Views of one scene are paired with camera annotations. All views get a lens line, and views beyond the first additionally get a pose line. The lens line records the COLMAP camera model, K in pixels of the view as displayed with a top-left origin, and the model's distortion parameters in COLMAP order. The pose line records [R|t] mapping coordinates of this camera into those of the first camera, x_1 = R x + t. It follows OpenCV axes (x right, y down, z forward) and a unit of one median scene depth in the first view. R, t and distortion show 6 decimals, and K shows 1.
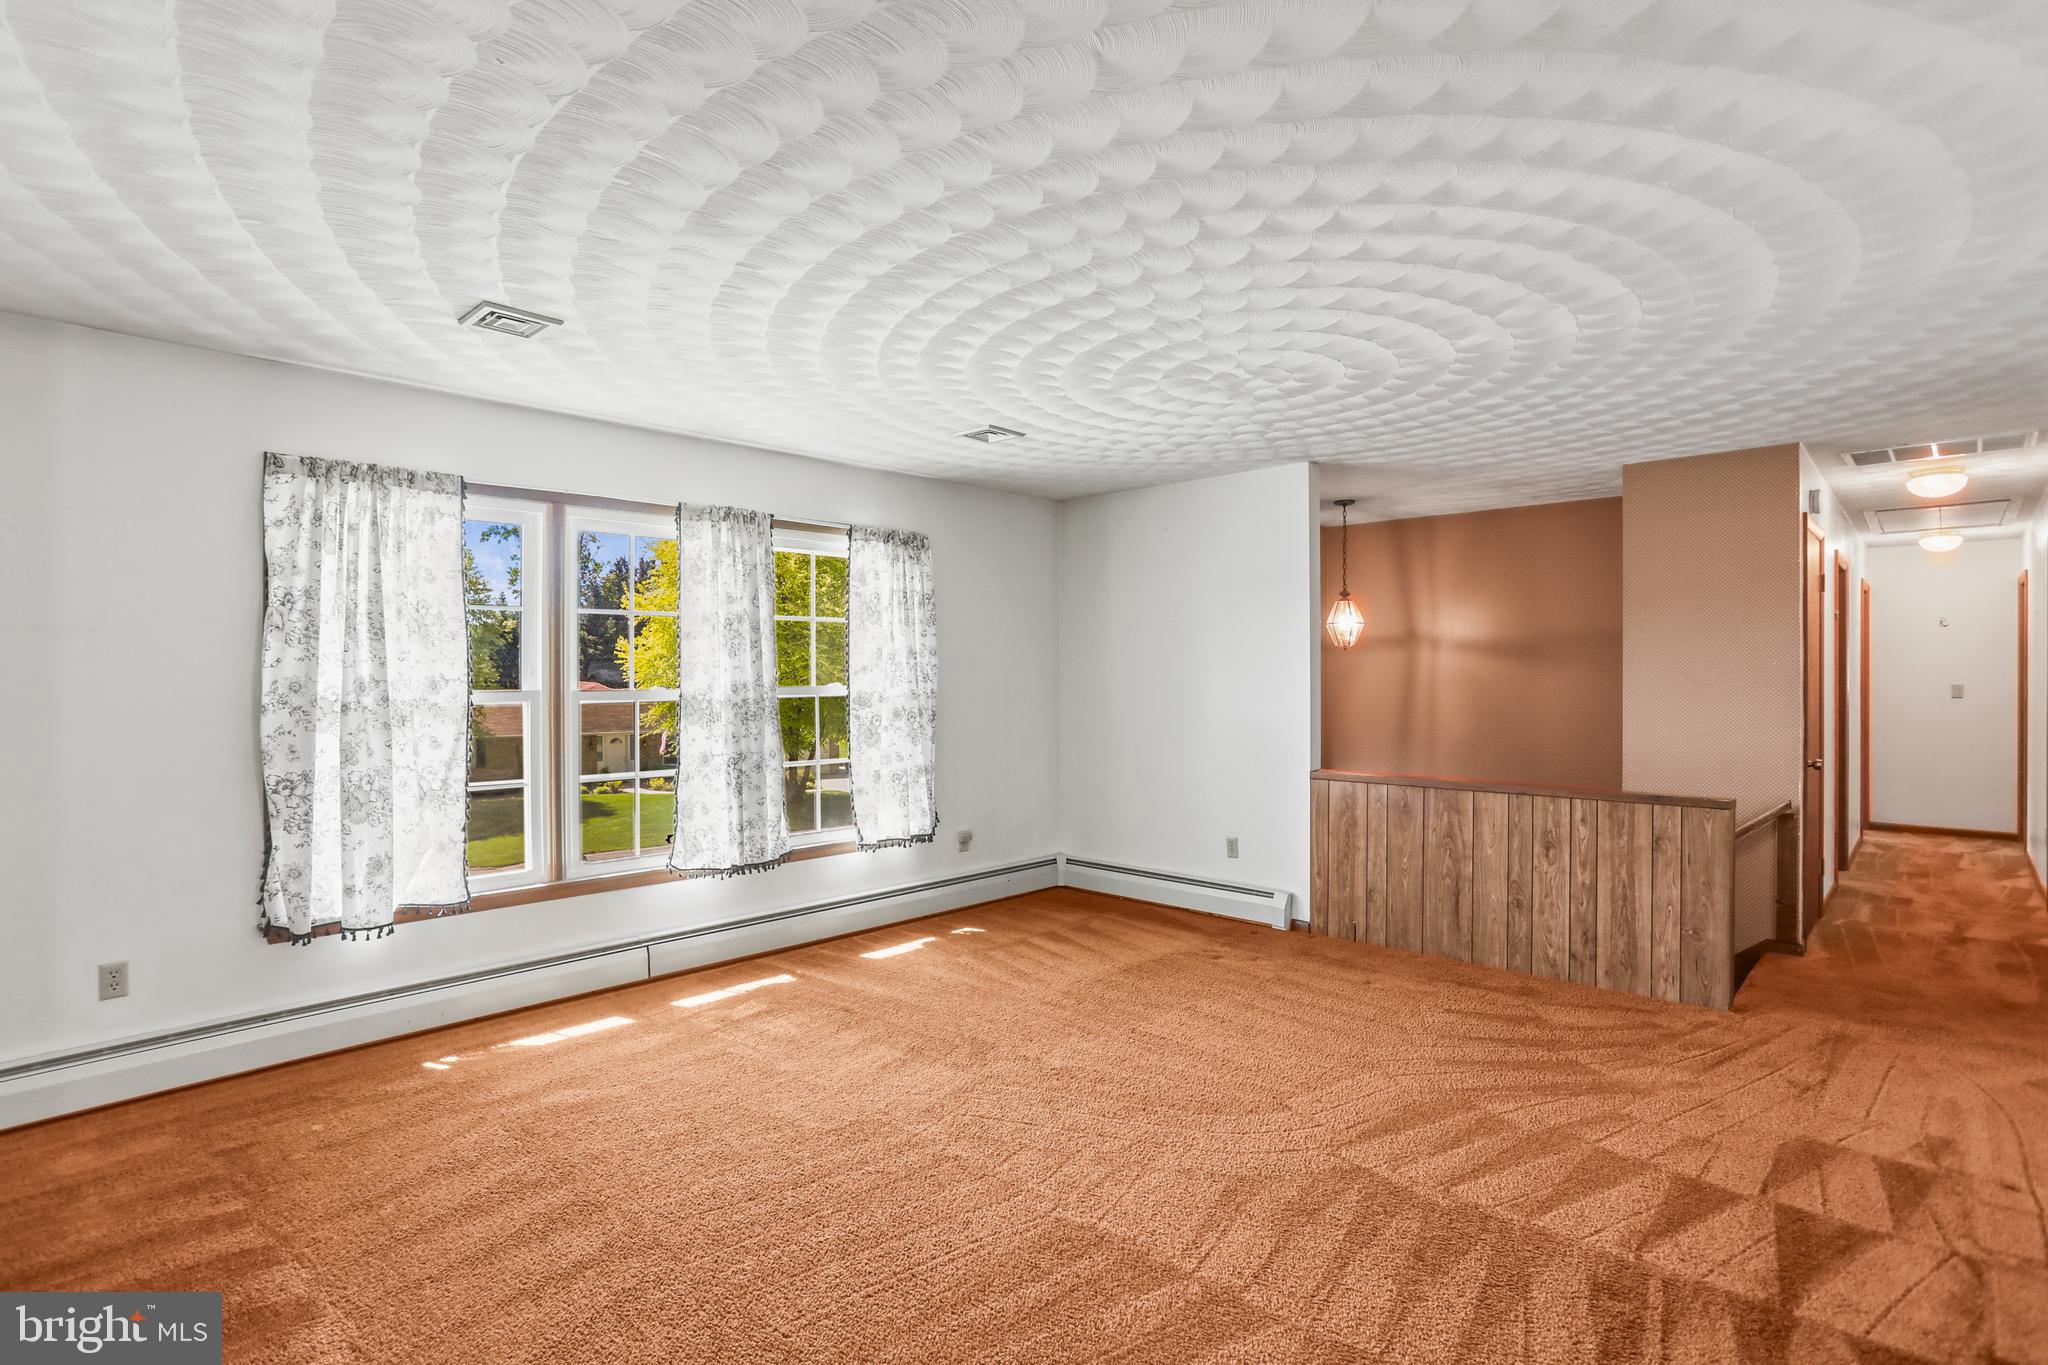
lens RADIAL K [[992.8, 0, 1024.0], [0, 992.8, 682.5], [0, 0, 1]] dist [-0.001896, -0.000035]
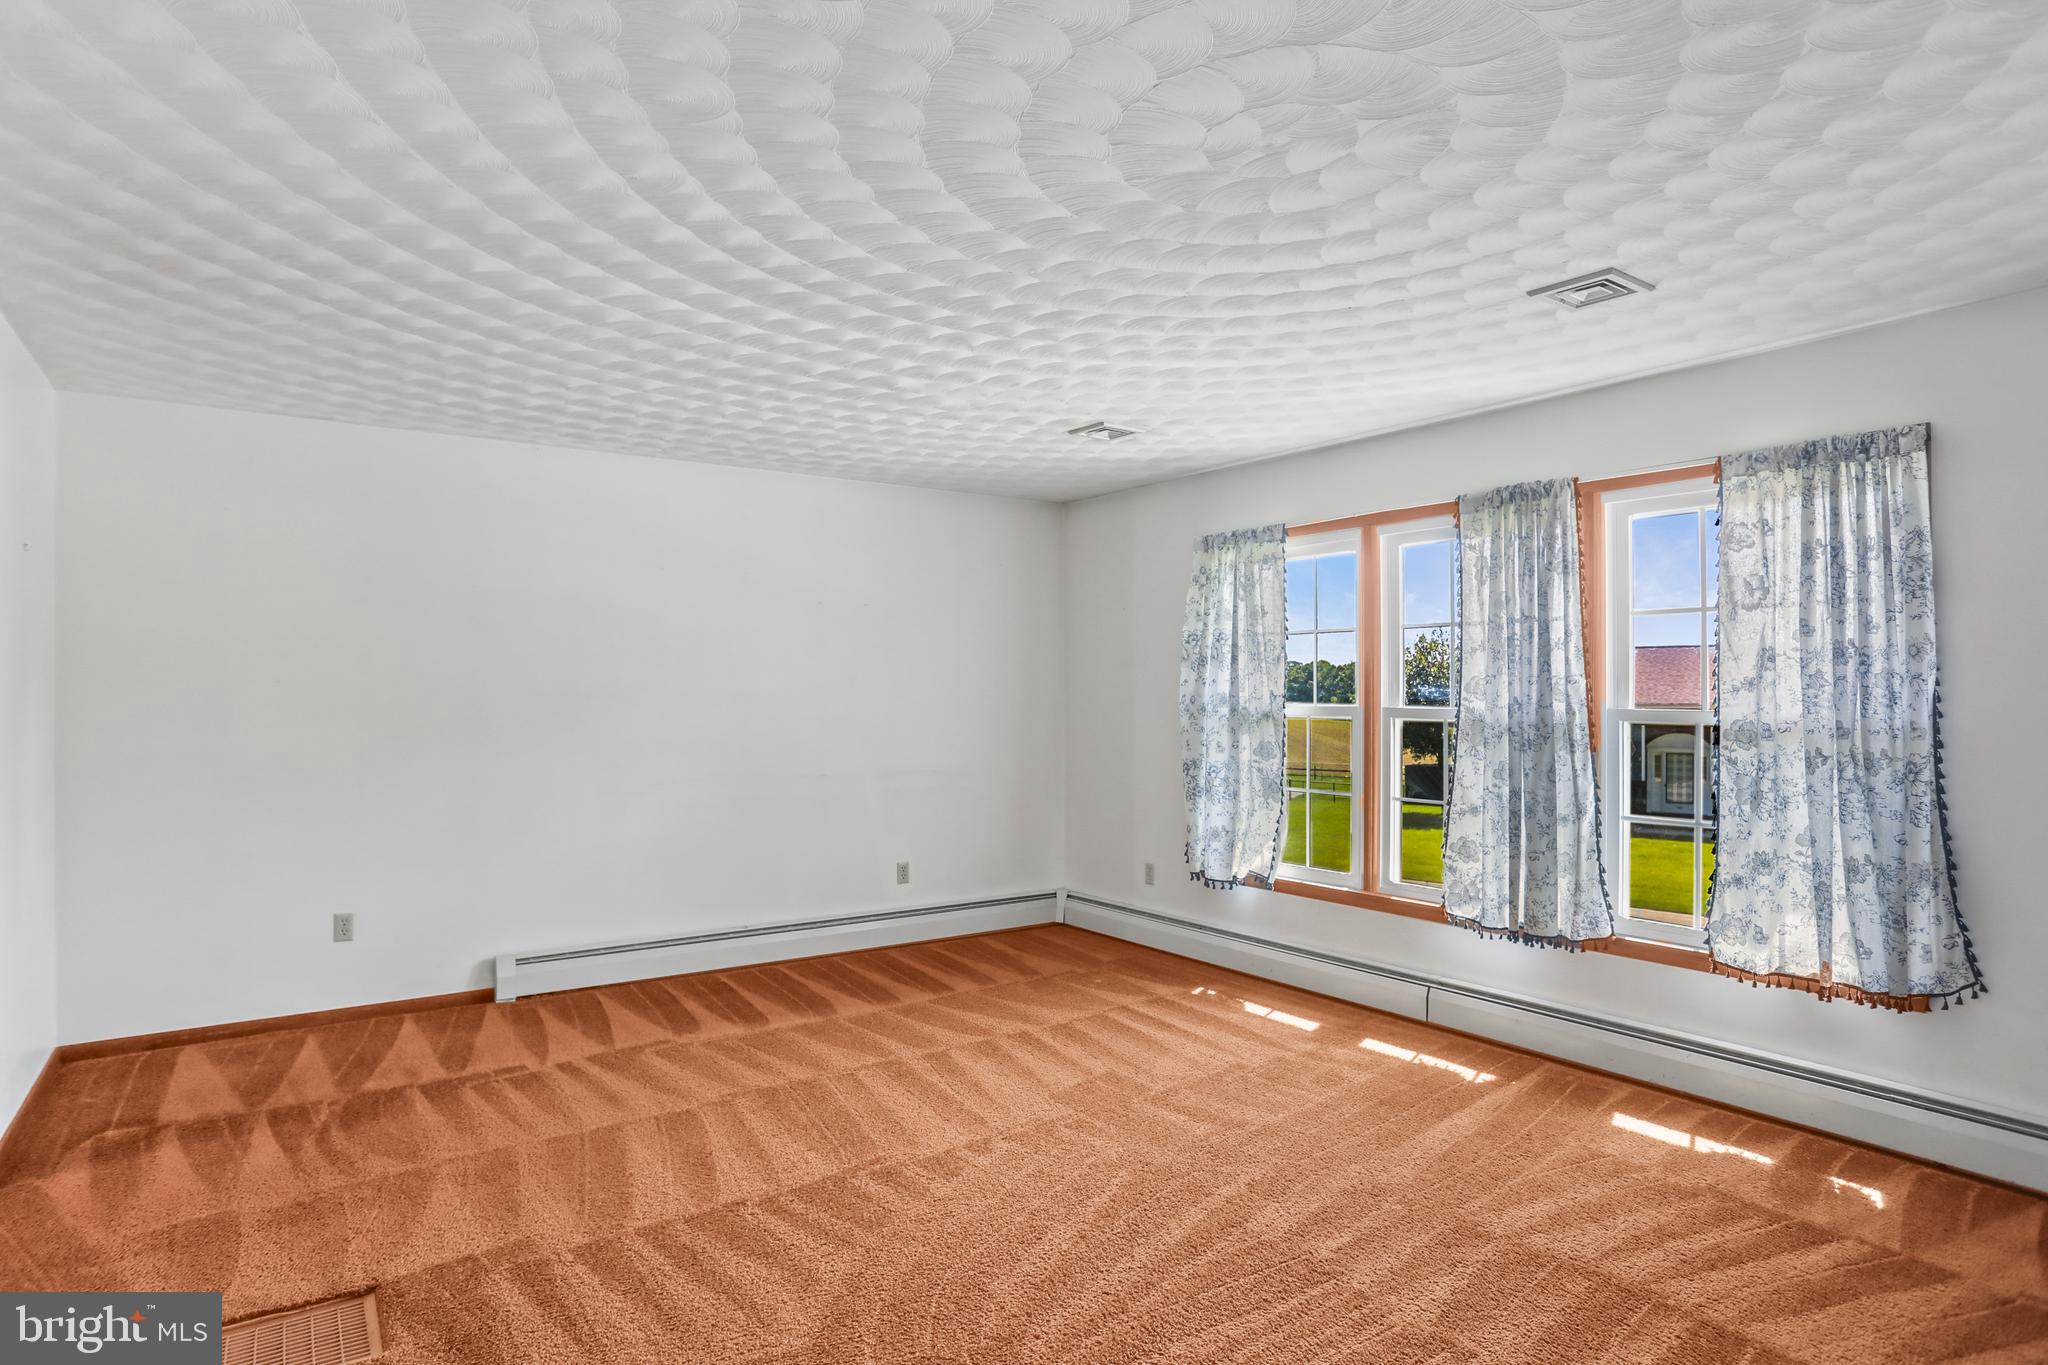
lens RADIAL K [[1124.8, 0, 1025.0], [0, 1124.8, 717.2], [0, 0, 1]] dist [-0.003384, -0.000936]
pose [[-0.167537, 0.026231, -0.985517, 0.707613], [-0.010591, 0.999540, 0.028405, -0.010653], [0.985809, 0.015197, -0.167182, 0.801685]]
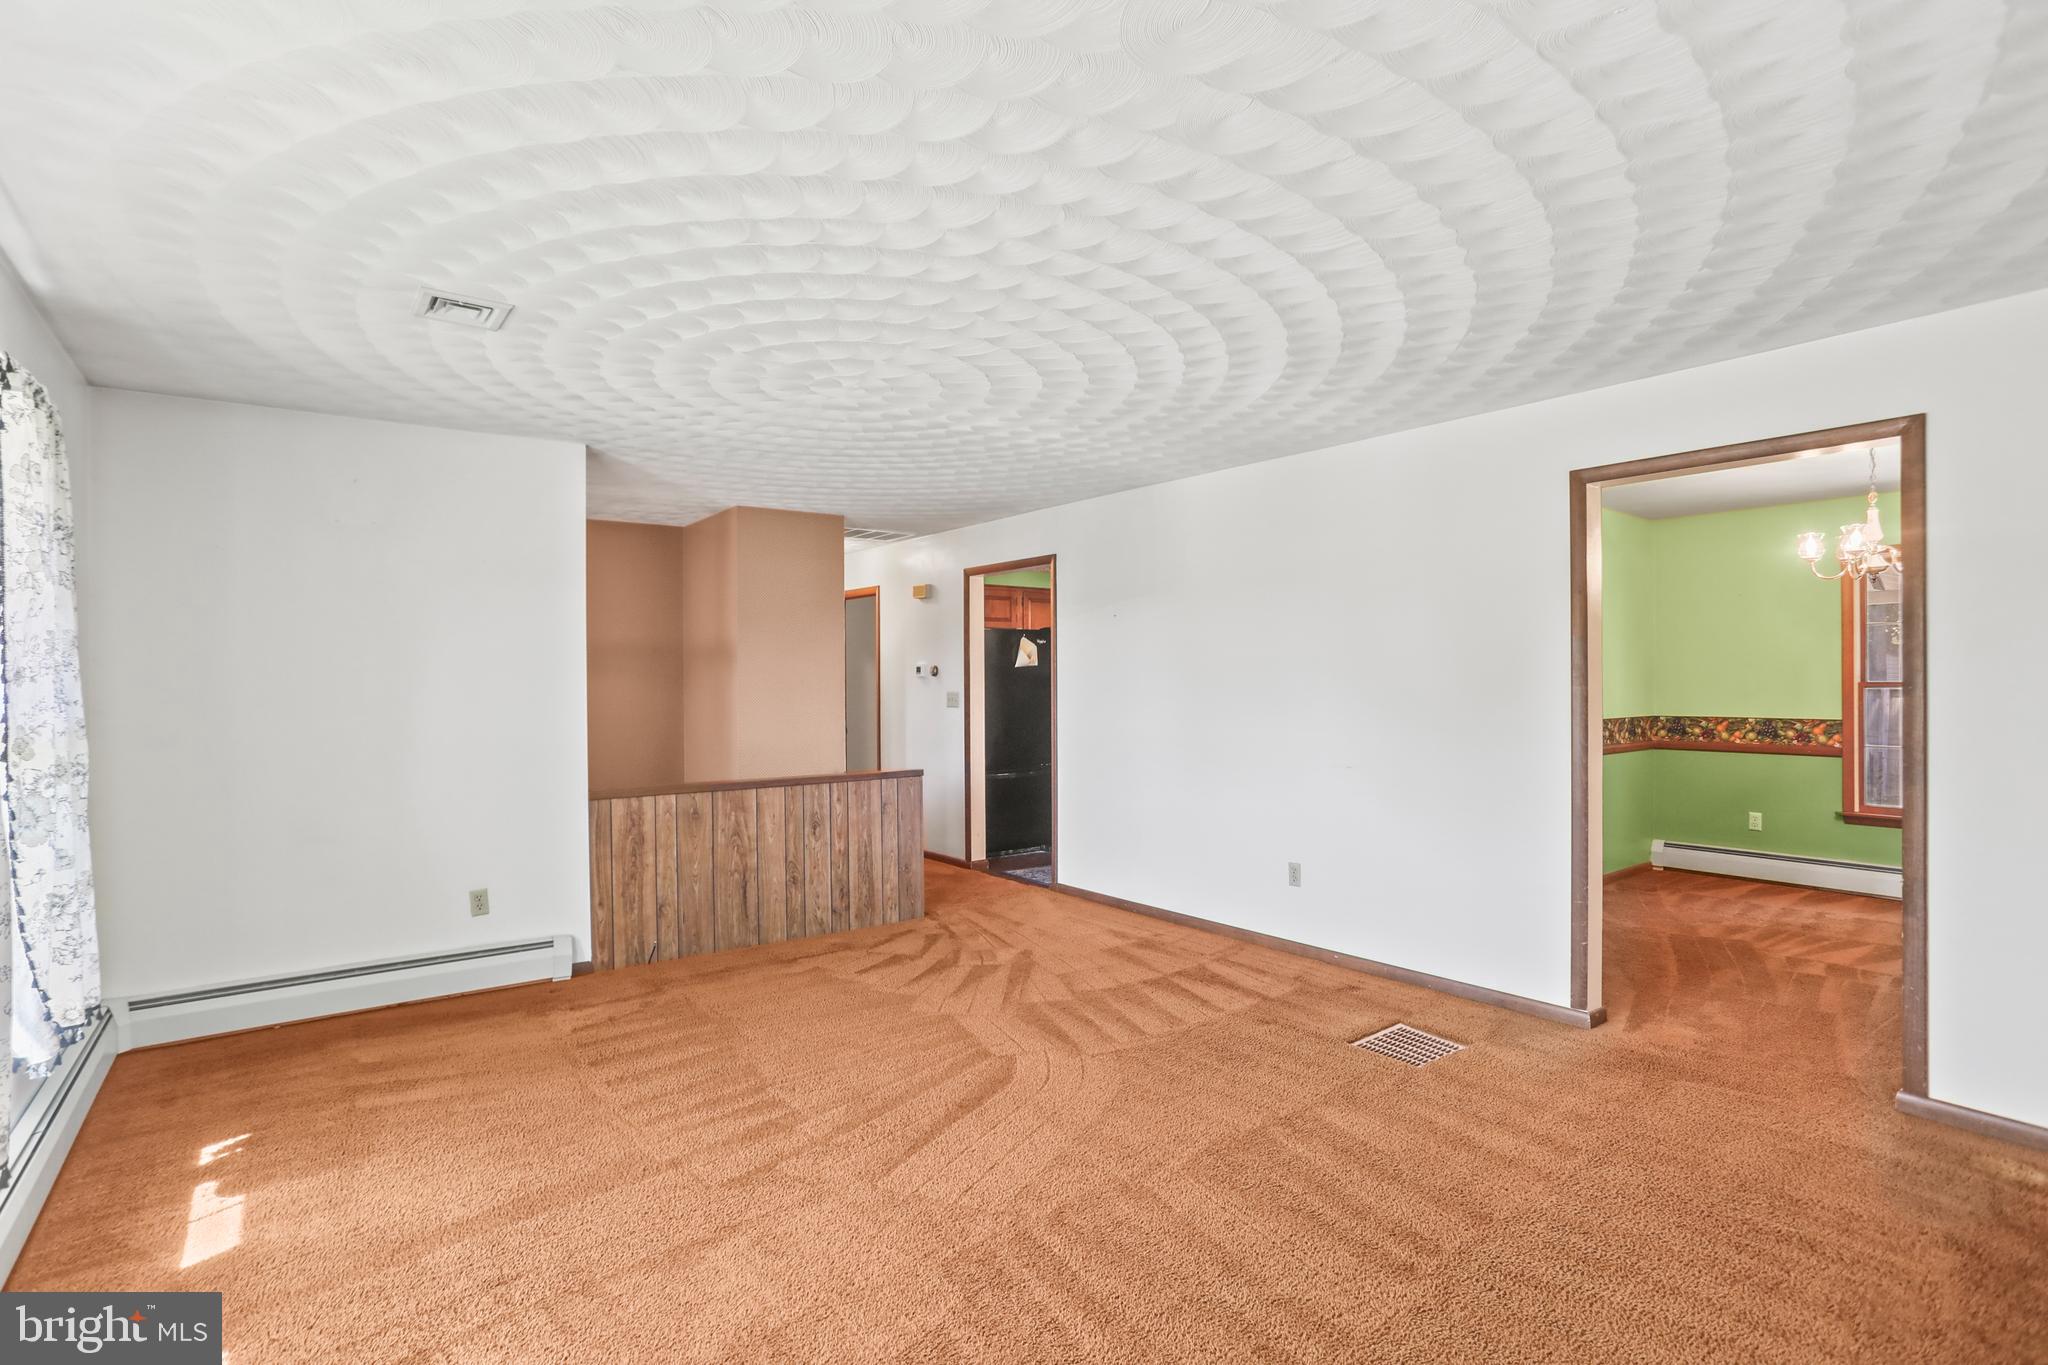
lens RADIAL K [[992.2, 0, 1012.0], [0, 992.2, 643.1], [0, 0, 1]] dist [-0.073158, 0.042371]
pose [[0.165938, 0.040789, 0.985292, -0.619857], [0.014366, 0.998938, -0.043773, 0.000299], [-0.986032, 0.021418, 0.165176, 0.567210]]
